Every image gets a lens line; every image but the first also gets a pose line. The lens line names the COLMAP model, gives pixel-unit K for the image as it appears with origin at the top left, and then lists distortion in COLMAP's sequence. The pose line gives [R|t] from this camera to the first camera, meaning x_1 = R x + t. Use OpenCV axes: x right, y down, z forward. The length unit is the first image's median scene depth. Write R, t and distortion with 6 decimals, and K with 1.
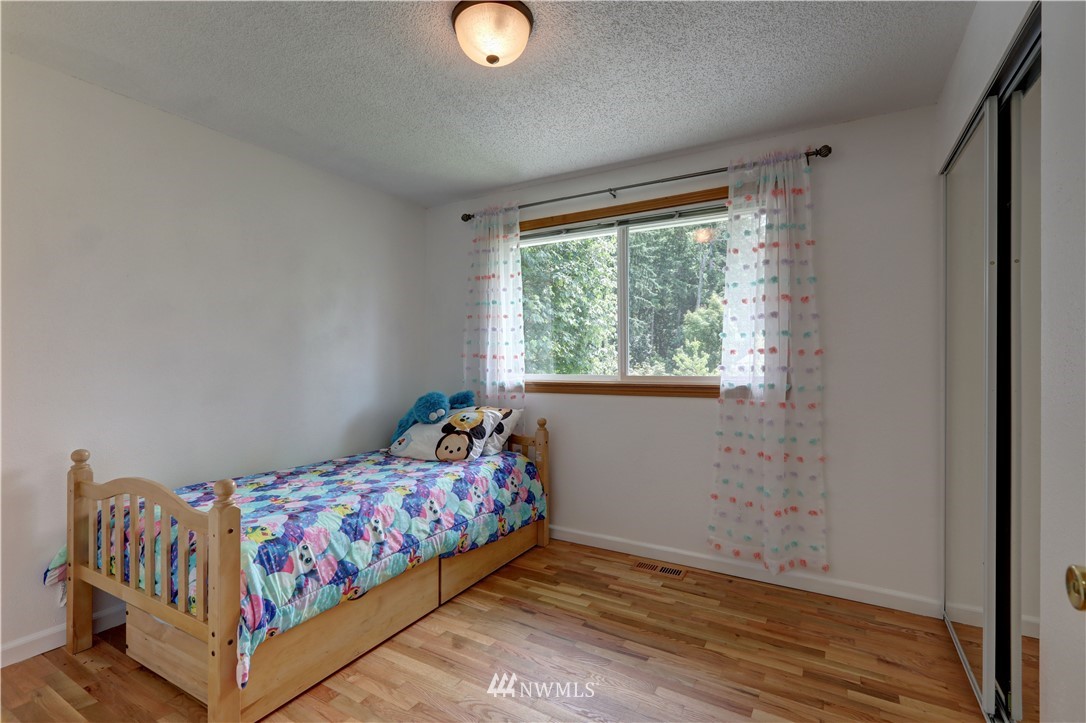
lens RADIAL K [[496.9, 0, 543.0], [0, 496.9, 361.5], [0, 0, 1]] dist [0.002869, 0.000856]
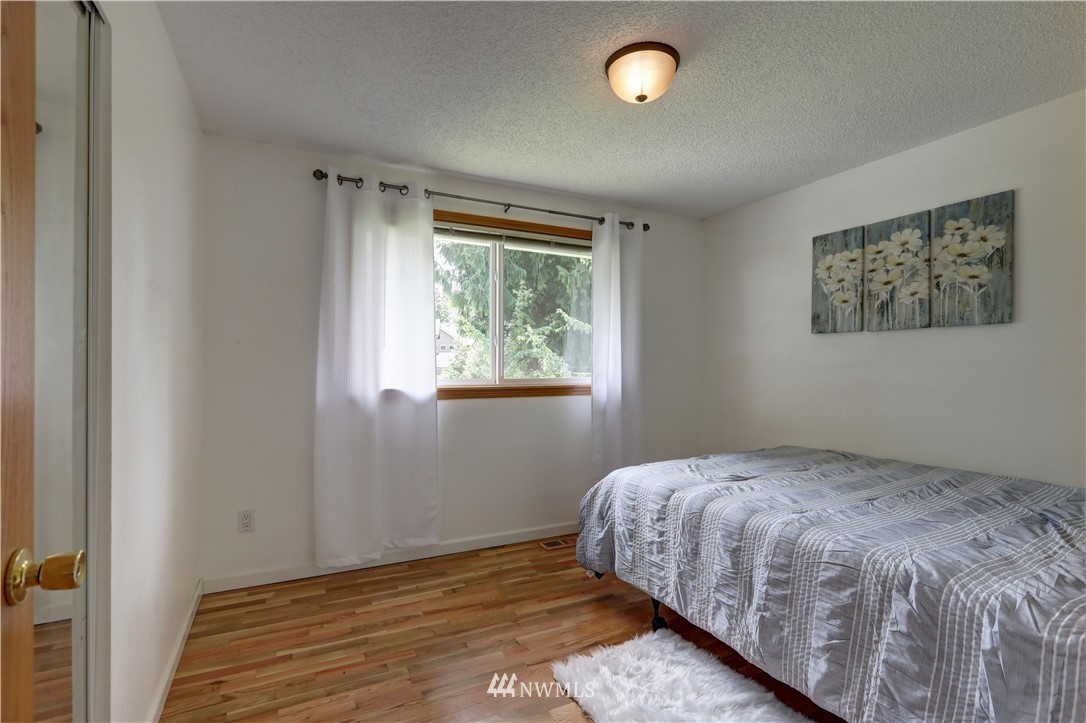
lens RADIAL K [[496.9, 0, 543.0], [0, 496.9, 361.5], [0, 0, 1]] dist [0.002869, 0.000856]
pose [[0.556221, 0.003144, 0.831029, -0.705045], [-0.003935, 0.999992, -0.001149, -0.008046], [-0.831025, -0.002631, 0.556228, 0.342085]]
